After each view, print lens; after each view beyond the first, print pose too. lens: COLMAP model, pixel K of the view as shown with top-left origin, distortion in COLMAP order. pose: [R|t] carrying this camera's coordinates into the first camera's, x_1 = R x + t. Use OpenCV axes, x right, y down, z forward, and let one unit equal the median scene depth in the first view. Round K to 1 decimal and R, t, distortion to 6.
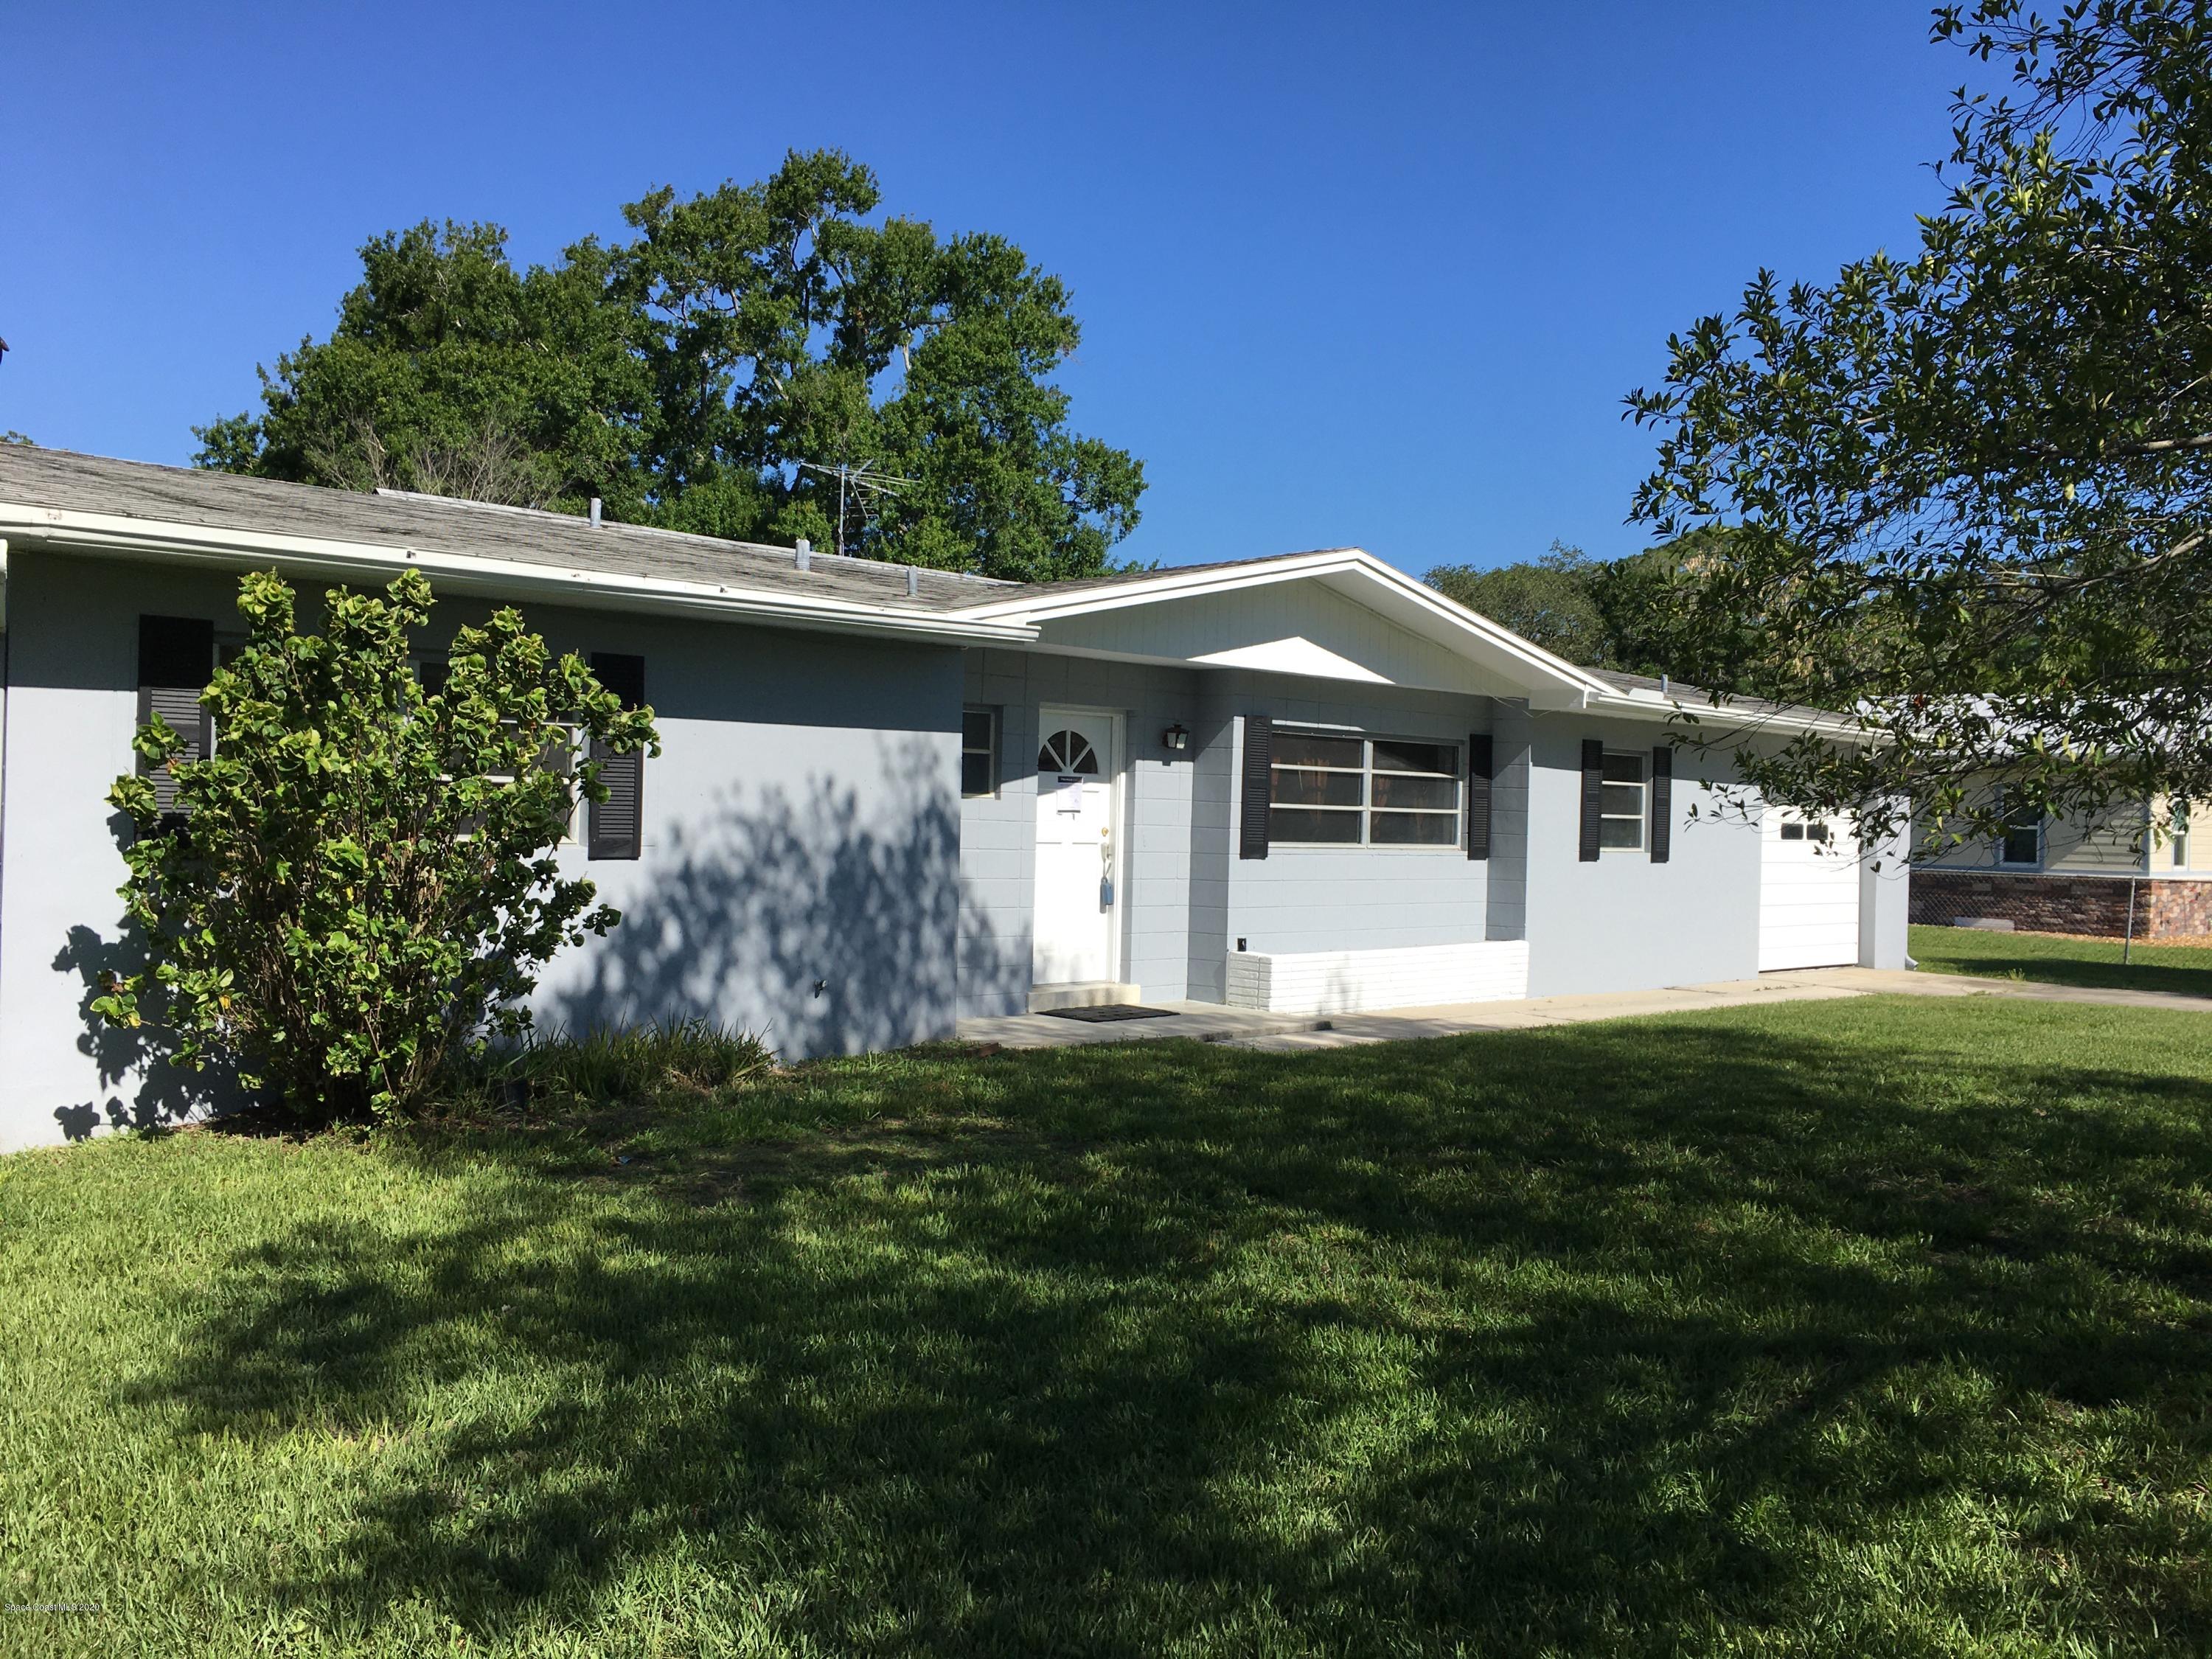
lens RADIAL K [[1877.2, 0, 1097.1], [0, 1877.2, 825.9], [0, 0, 1]] dist [0.088451, -0.099018]
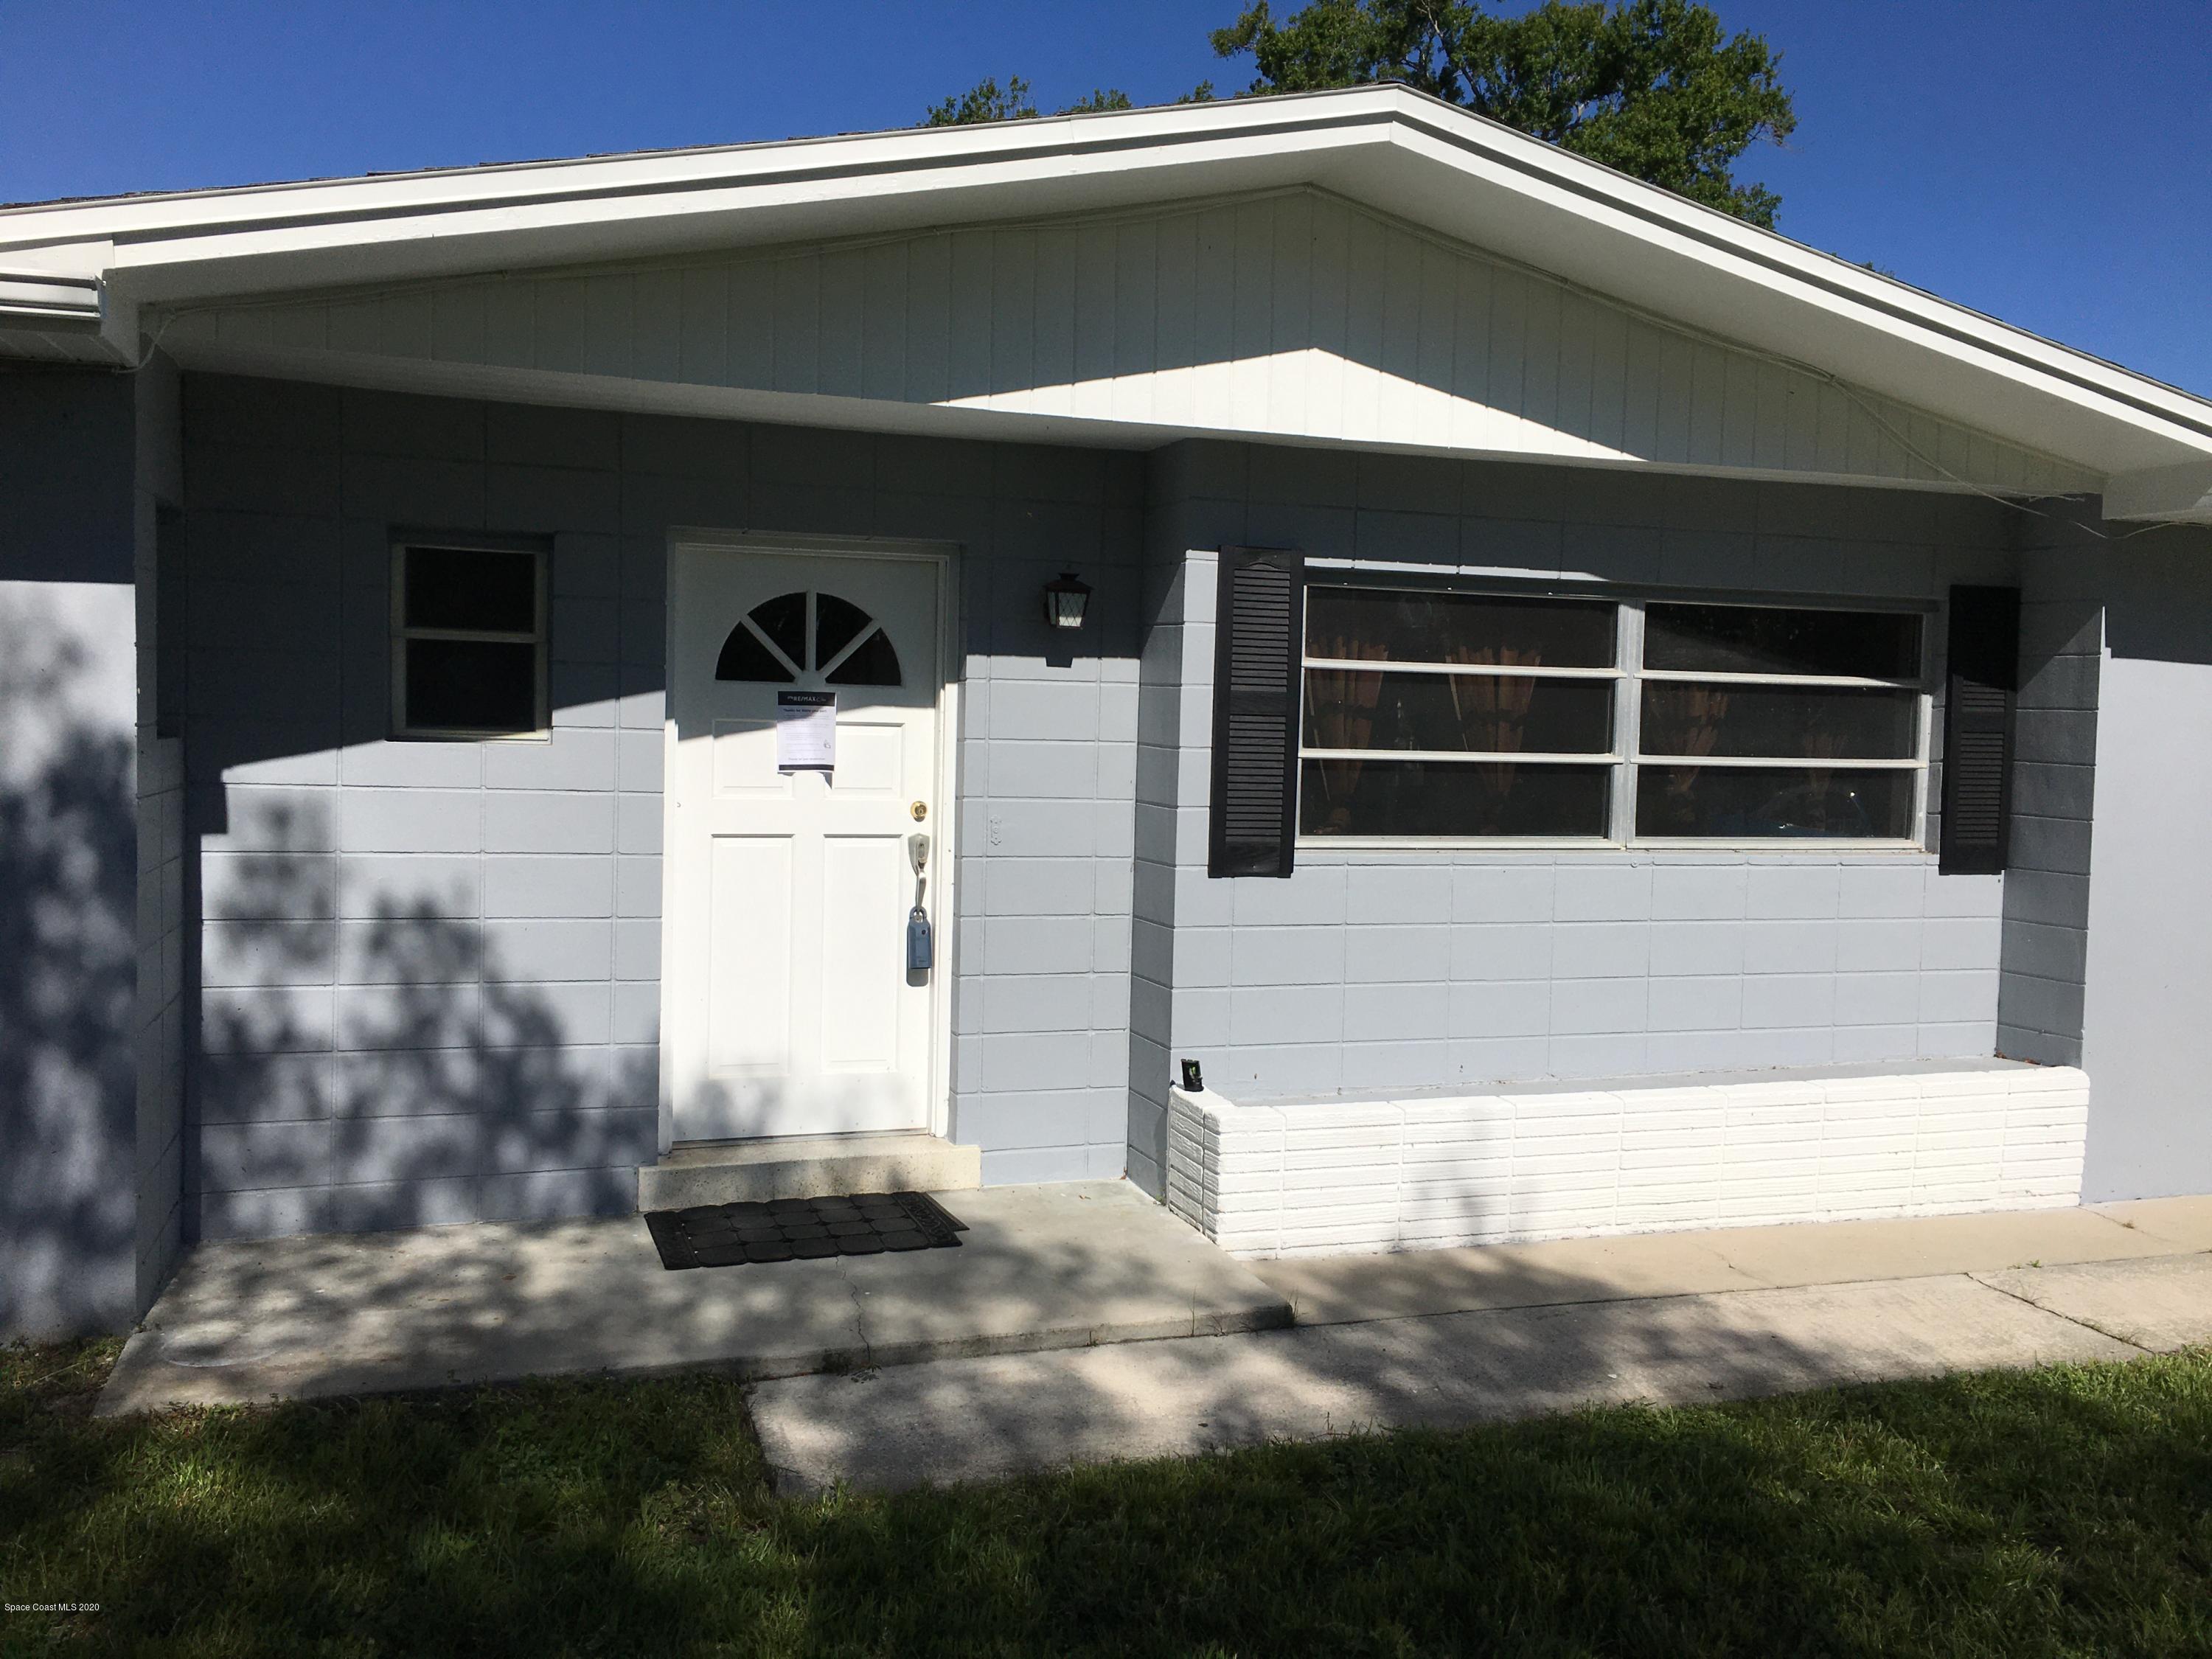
lens RADIAL K [[1877.2, 0, 1116.0], [0, 1877.2, 818.2], [0, 0, 1]] dist [0.088451, -0.099018]
pose [[0.904791, 0.017328, -0.425503, 0.225158], [-0.002658, 0.999382, 0.035046, -0.010651], [0.425848, -0.030578, 0.904278, 0.552177]]
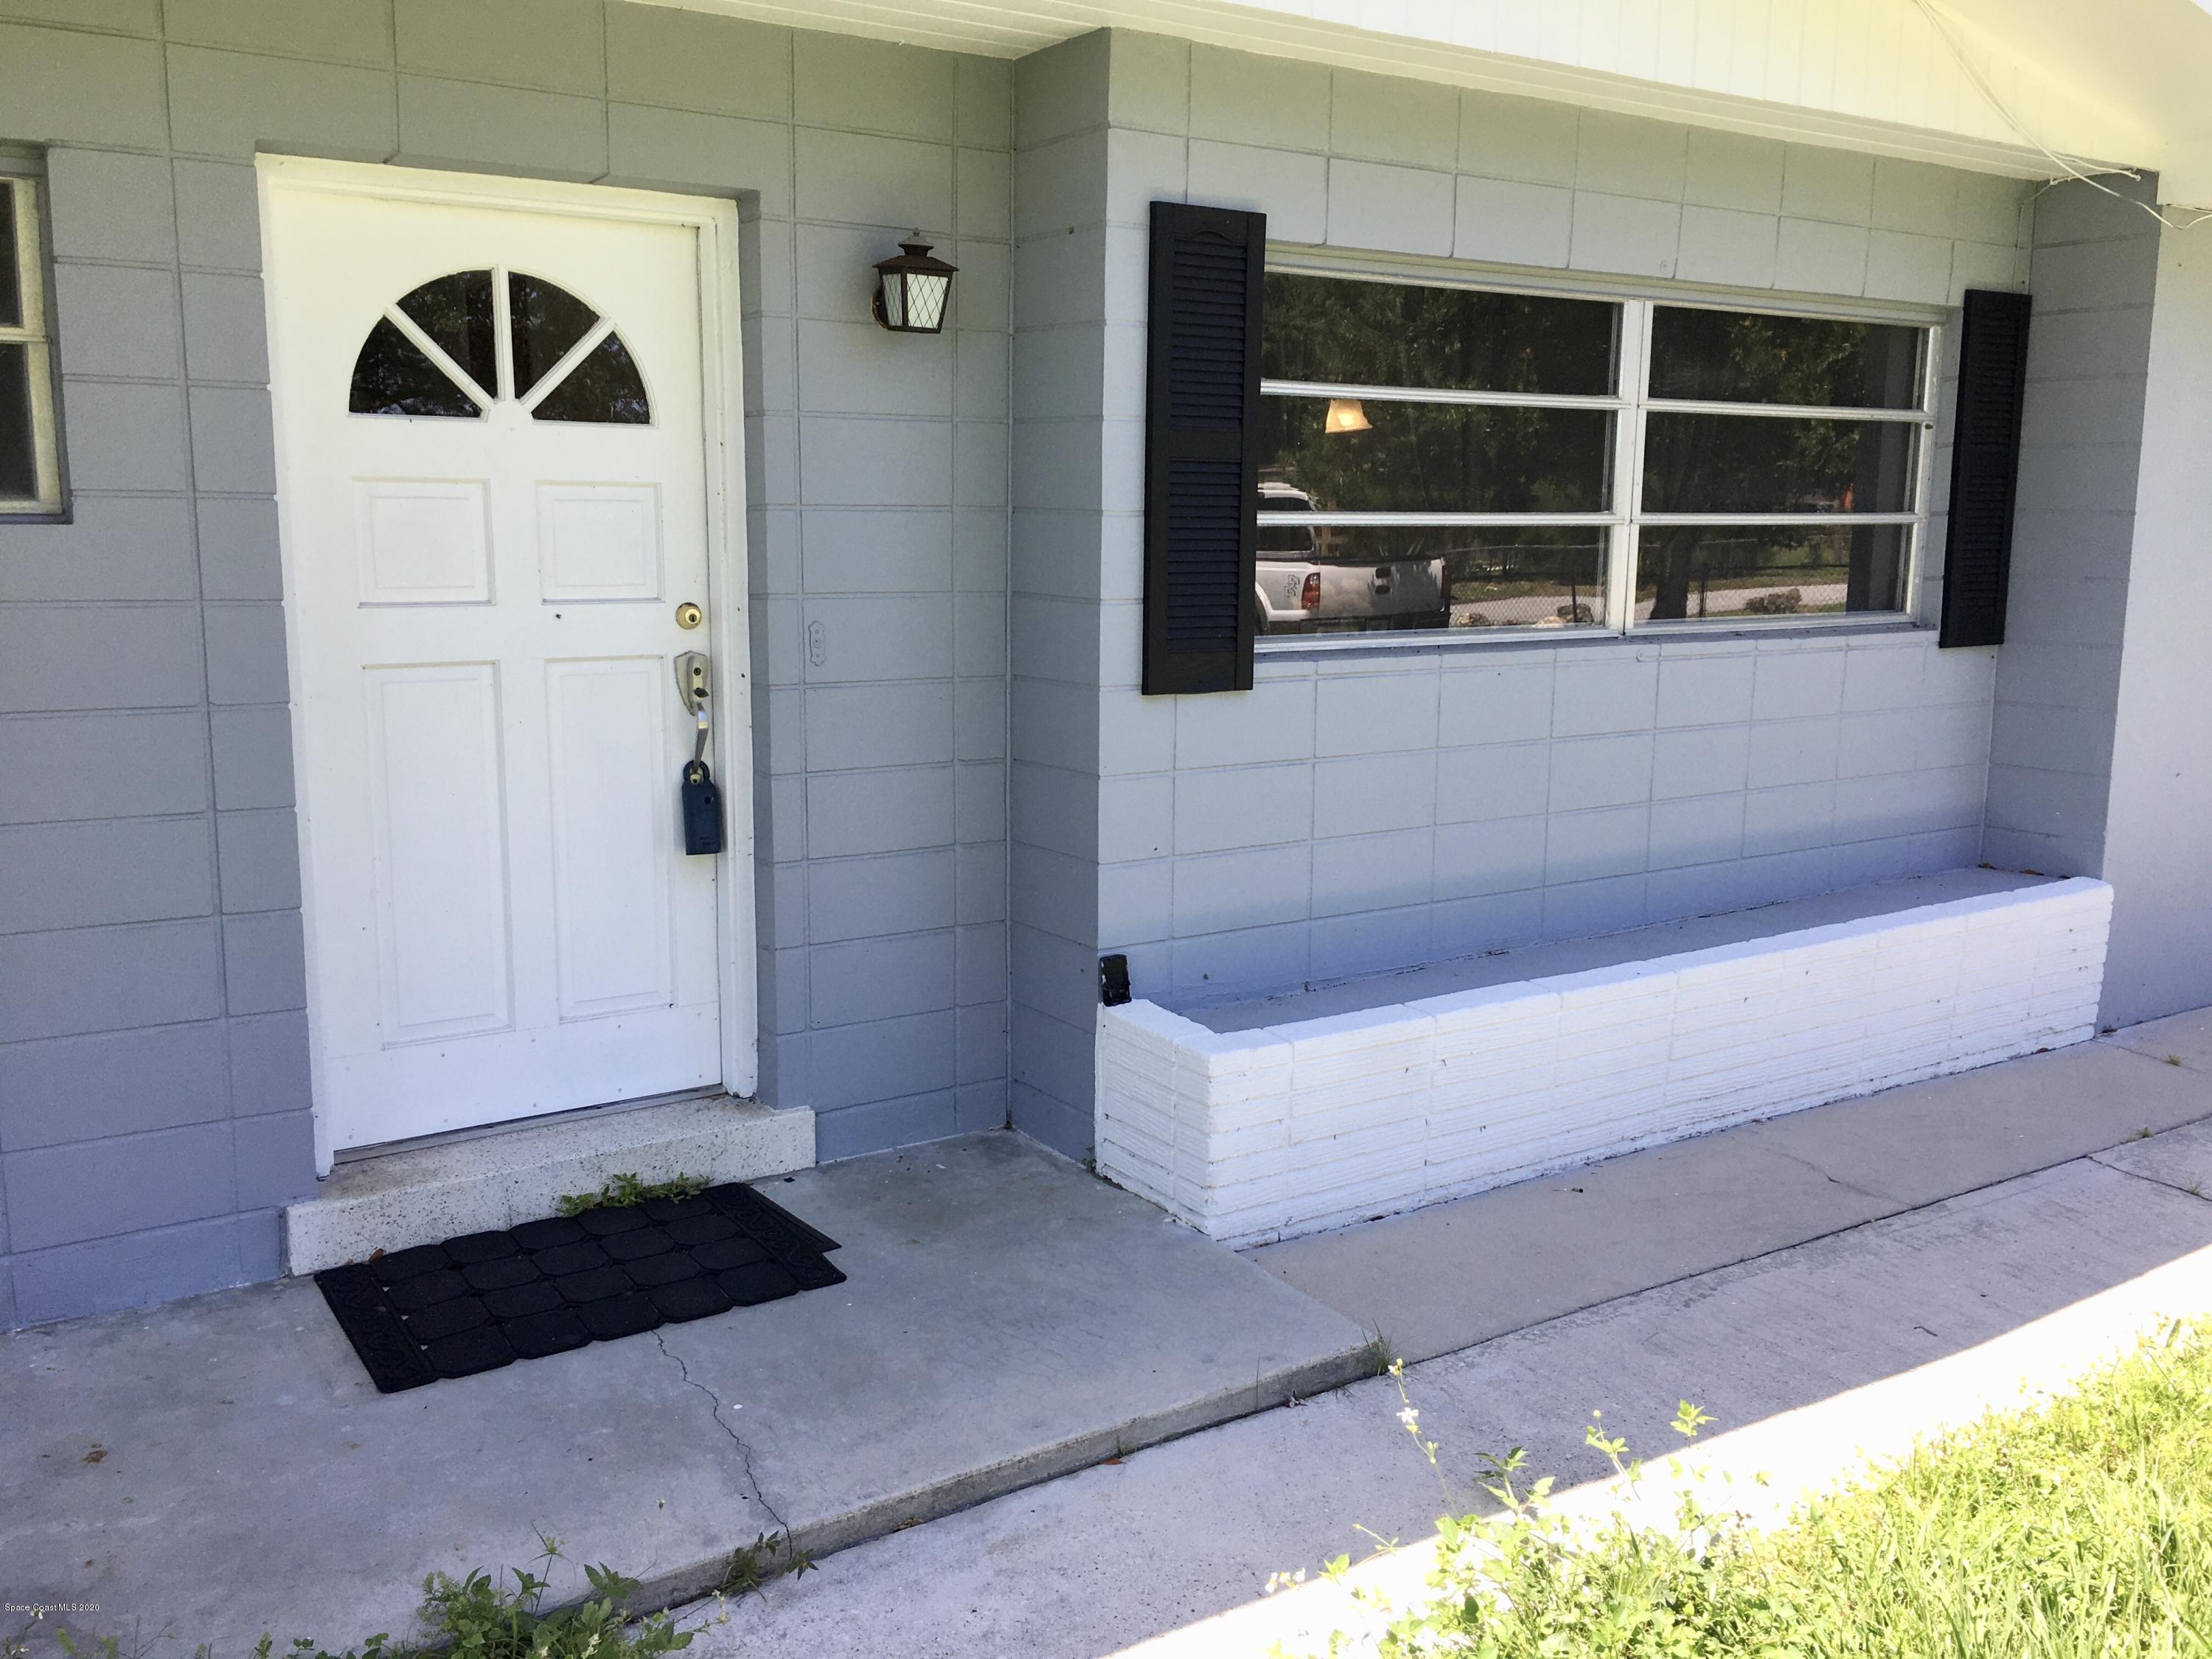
lens RADIAL K [[1877.2, 0, 1113.3], [0, 1877.2, 818.1], [0, 0, 1]] dist [0.088451, -0.099018]
pose [[0.979193, 0.011687, -0.202593, 0.124127], [0.018936, 0.988722, 0.148557, -0.008239], [0.202044, -0.149303, 0.967929, 0.651951]]
